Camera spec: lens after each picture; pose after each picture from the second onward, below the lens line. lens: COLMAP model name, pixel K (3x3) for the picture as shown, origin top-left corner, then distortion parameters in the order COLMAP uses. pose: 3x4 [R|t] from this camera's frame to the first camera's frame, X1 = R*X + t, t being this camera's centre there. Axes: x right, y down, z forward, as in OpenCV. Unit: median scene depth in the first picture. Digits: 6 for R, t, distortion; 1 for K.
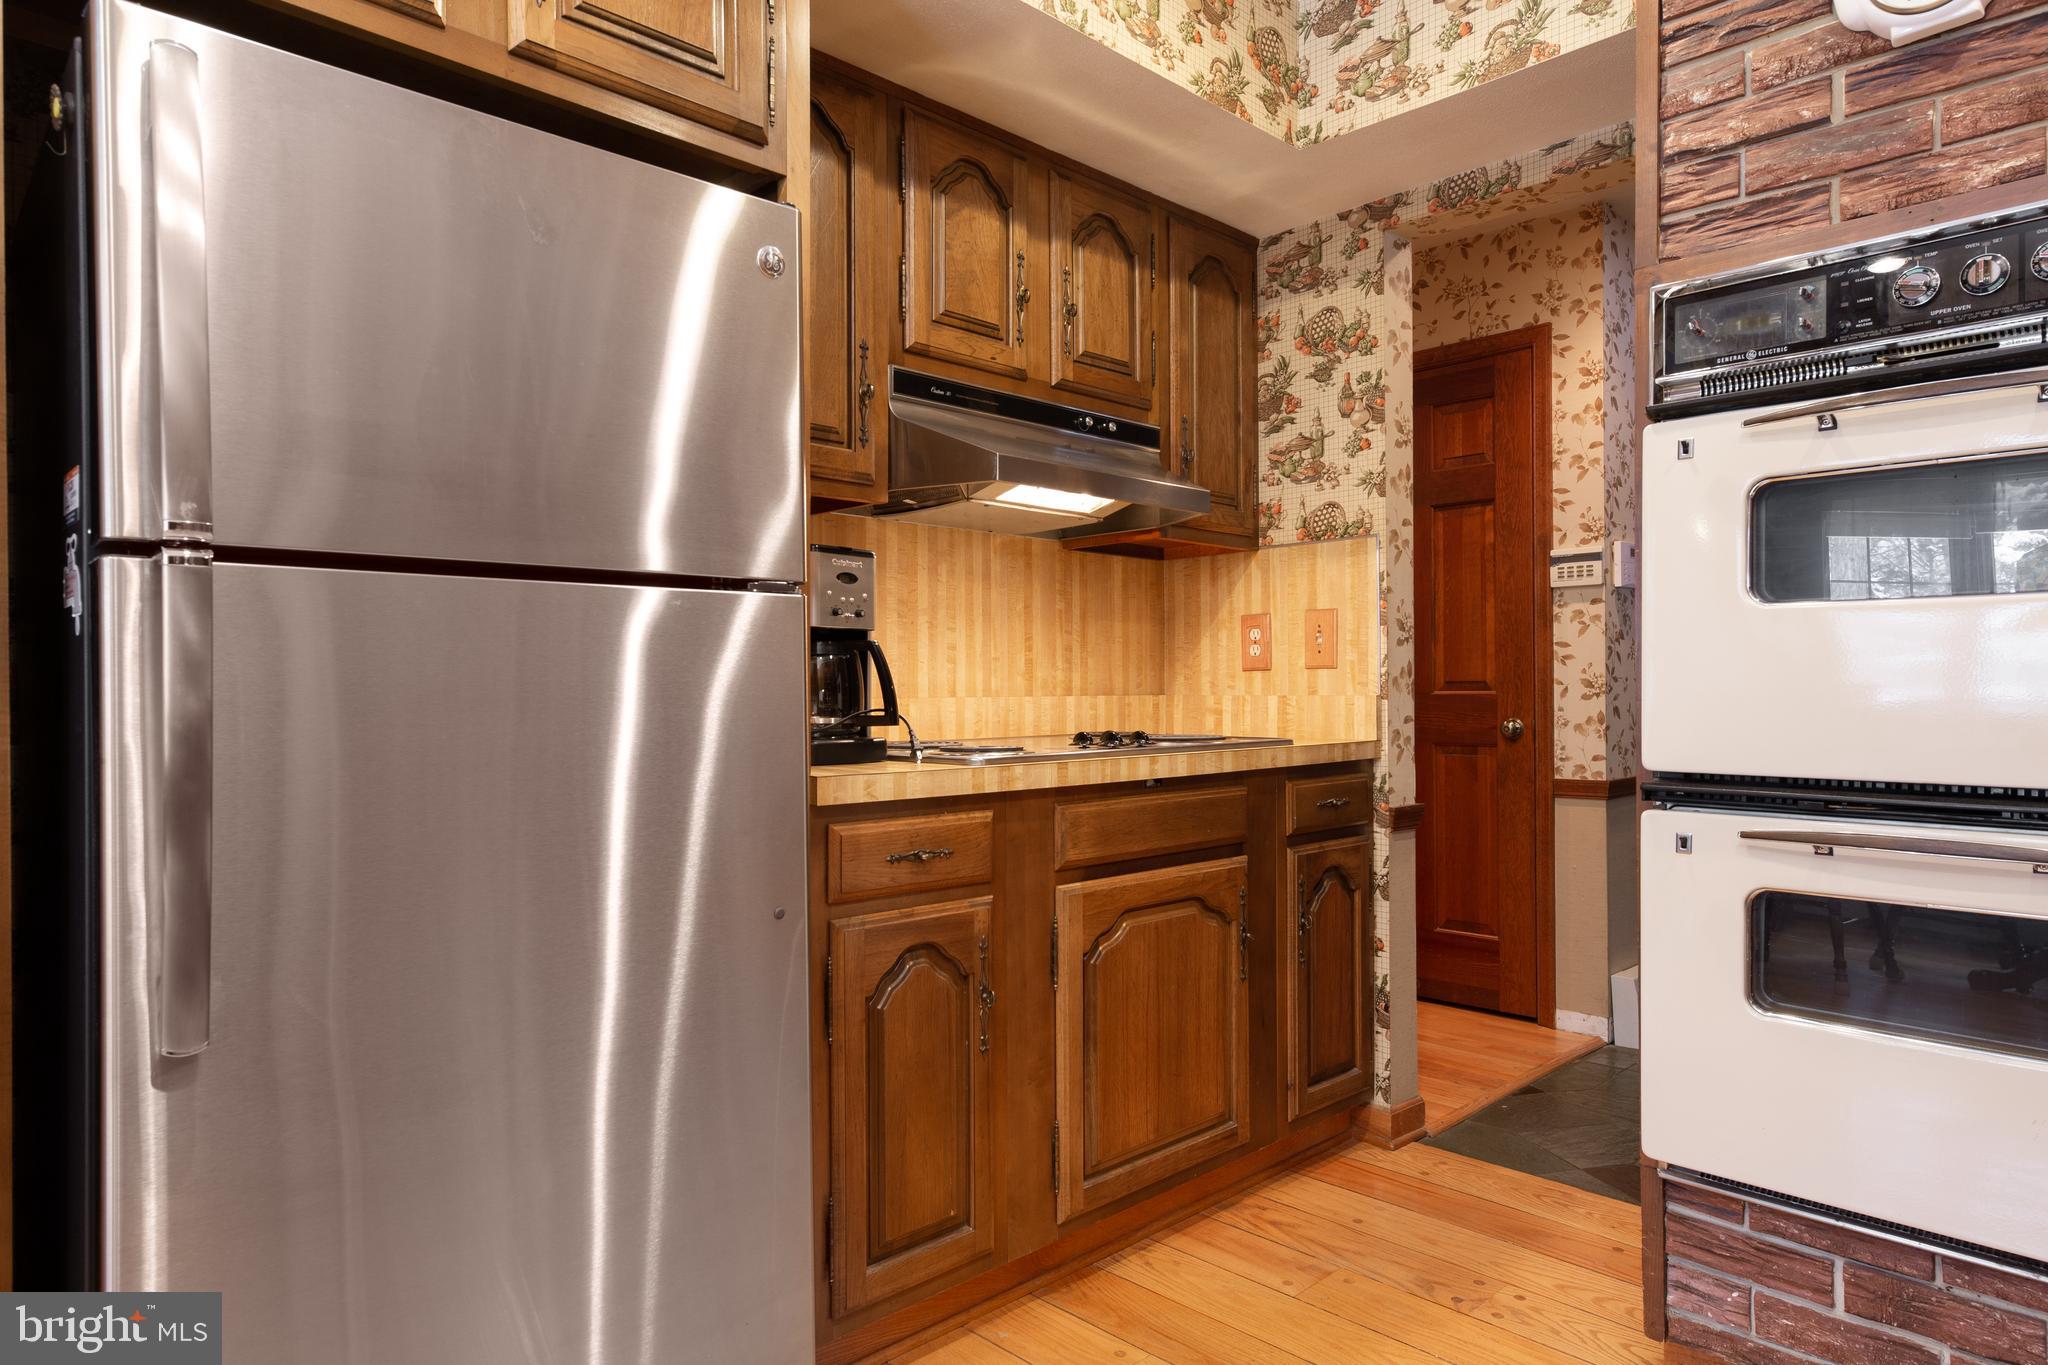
lens RADIAL K [[1219.1, 0, 1030.9], [0, 1219.1, 690.3], [0, 0, 1]] dist [0.008239, 0.002642]
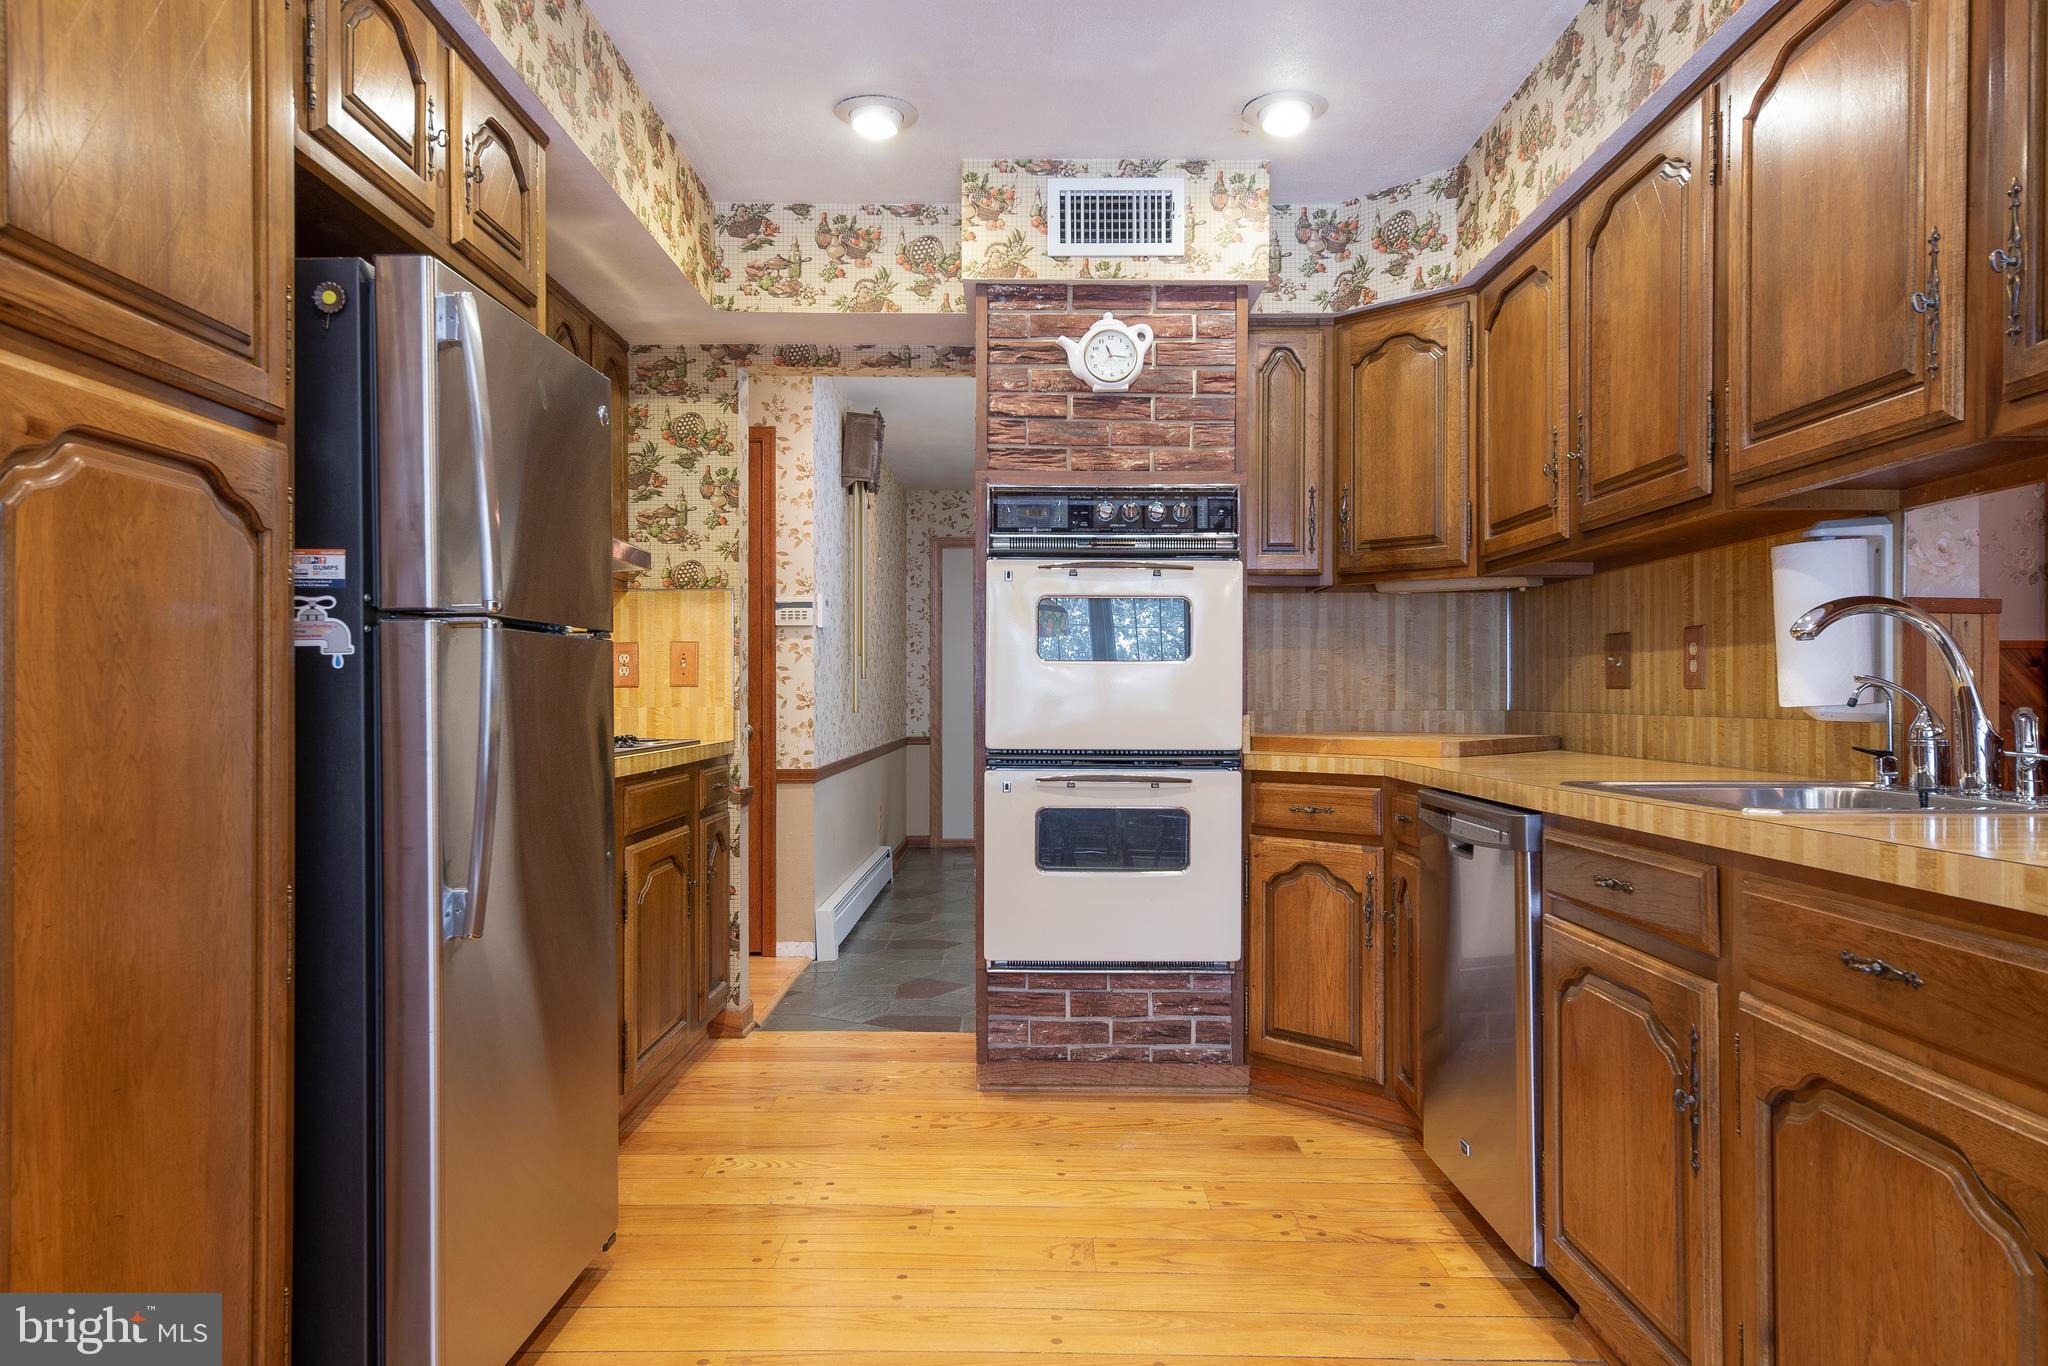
lens RADIAL K [[1314.0, 0, 1013.6], [0, 1314.0, 694.3], [0, 0, 1]] dist [0.002900, 0.017658]
pose [[0.707161, 0.005451, 0.707032, -0.530658], [-0.002697, 0.999984, -0.005013, -0.003582], [-0.707047, 0.001638, 0.707164, -0.258160]]
